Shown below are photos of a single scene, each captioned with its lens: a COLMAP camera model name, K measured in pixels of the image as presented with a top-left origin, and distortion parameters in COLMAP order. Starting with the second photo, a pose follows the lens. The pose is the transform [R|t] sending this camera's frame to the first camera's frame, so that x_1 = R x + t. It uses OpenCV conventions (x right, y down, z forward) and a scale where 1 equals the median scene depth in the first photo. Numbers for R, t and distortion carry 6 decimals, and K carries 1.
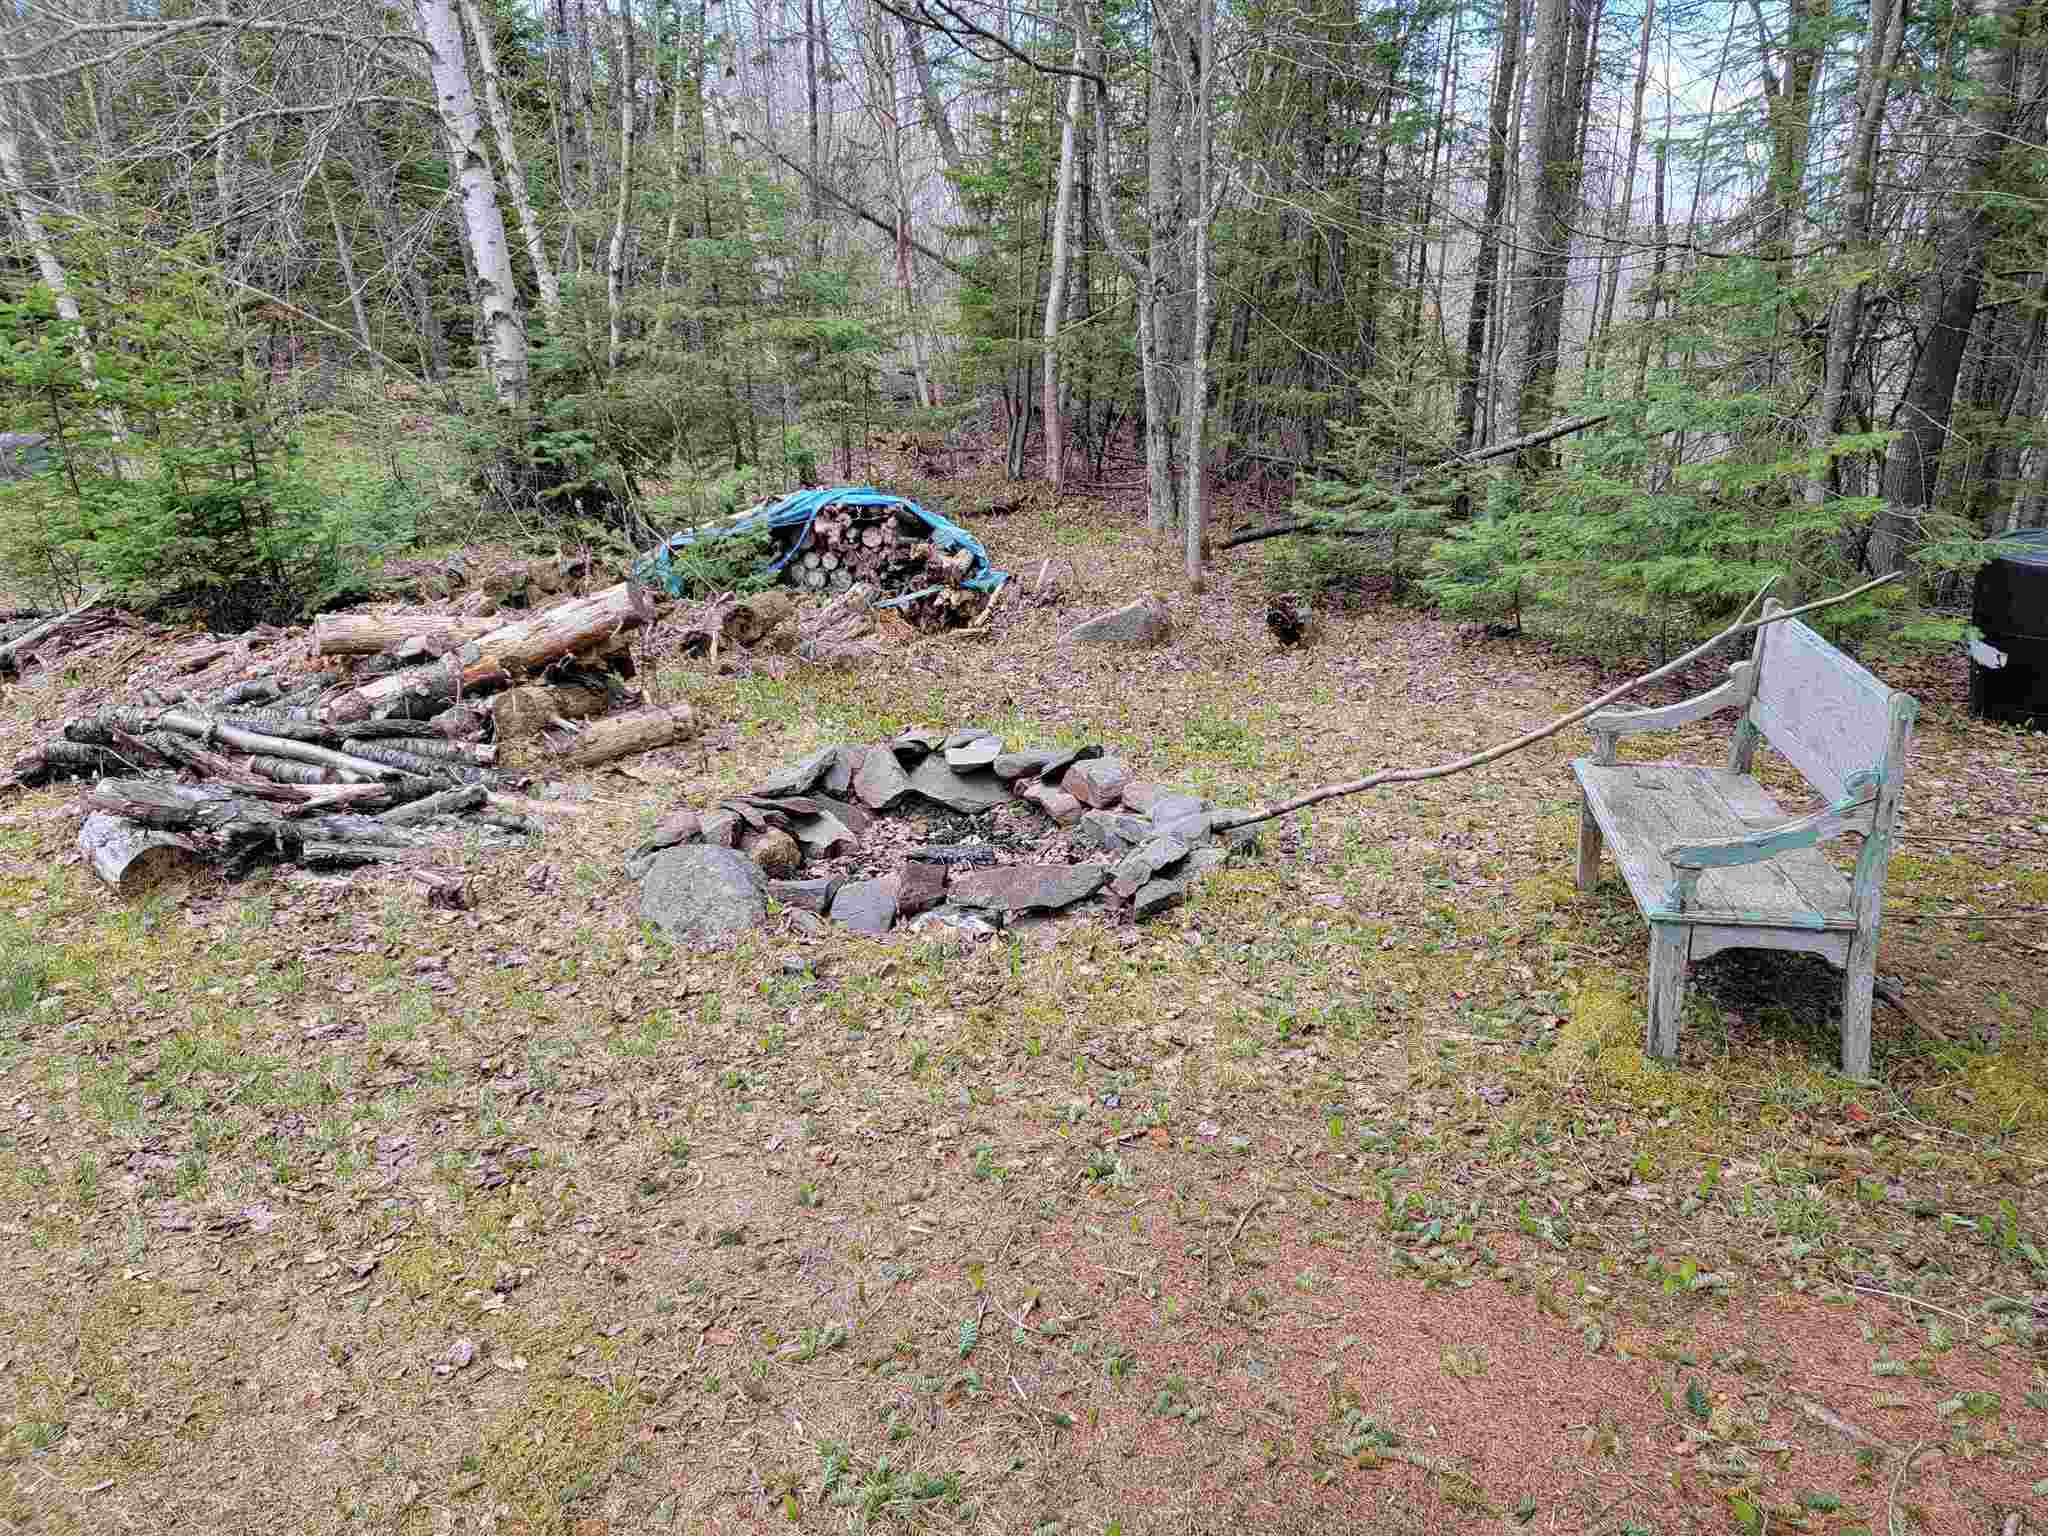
lens RADIAL K [[1410.1, 0, 1026.3], [0, 1410.1, 772.5], [0, 0, 1]] dist [0.096726, -0.079939]
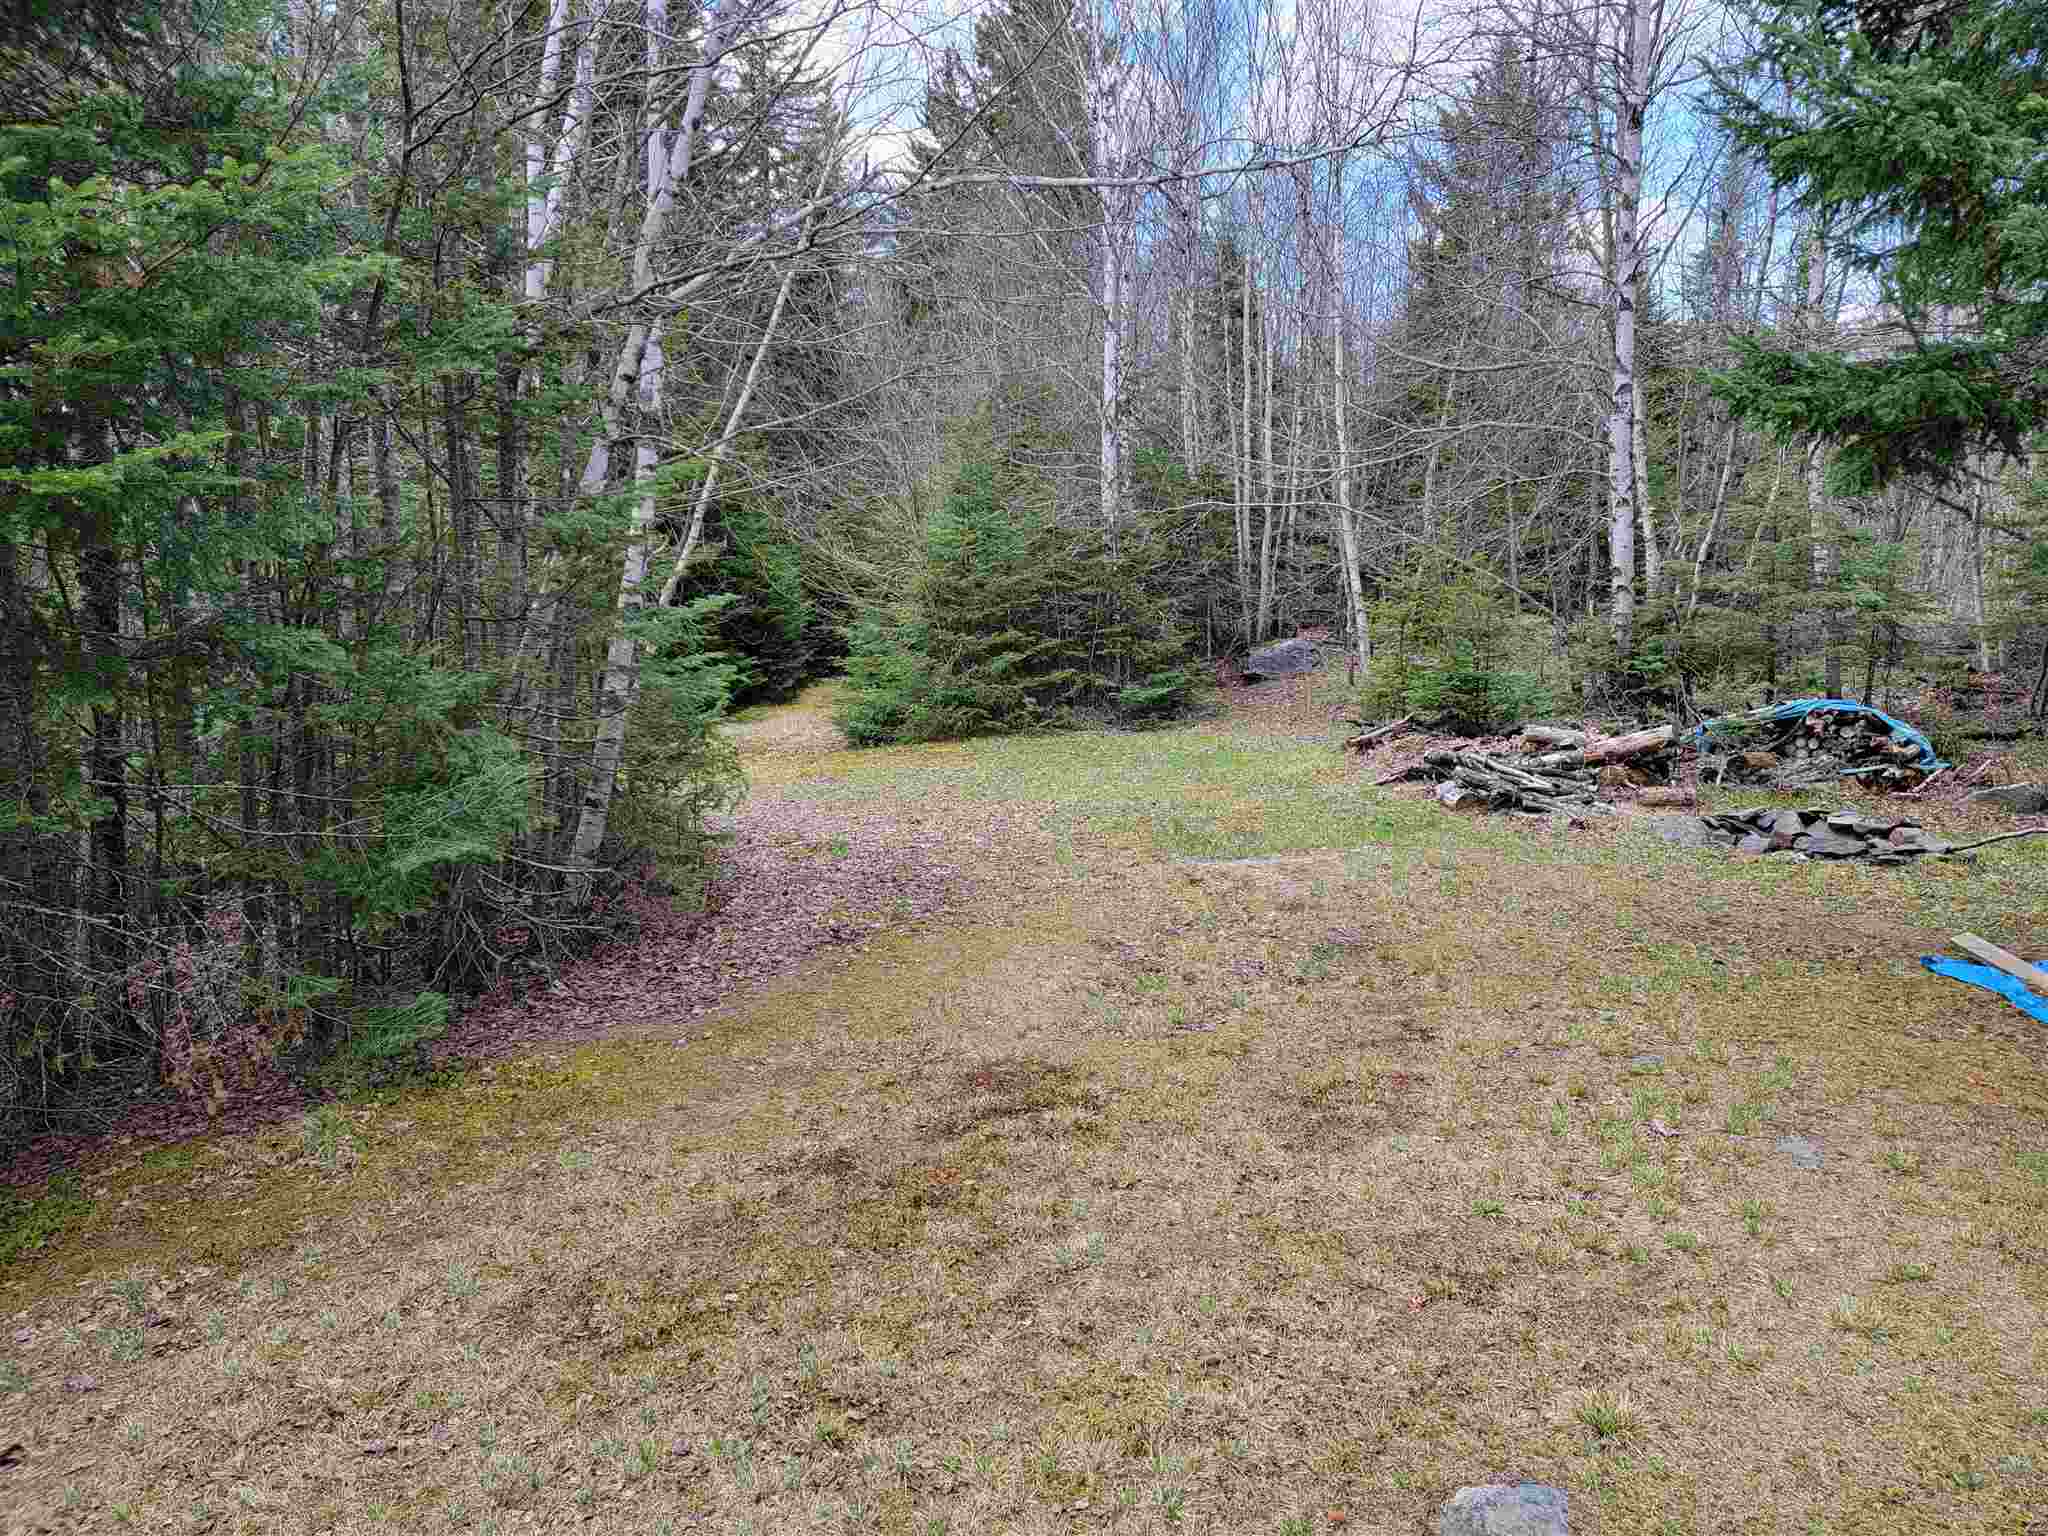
lens RADIAL K [[1410.1, 0, 1013.3], [0, 1410.1, 721.7], [0, 0, 1]] dist [0.096726, -0.079939]
pose [[0.753453, 0.095986, -0.650457, 0.241315], [-0.215798, 0.970586, -0.106742, 0.198517], [0.621079, 0.220793, 0.752005, -0.797085]]
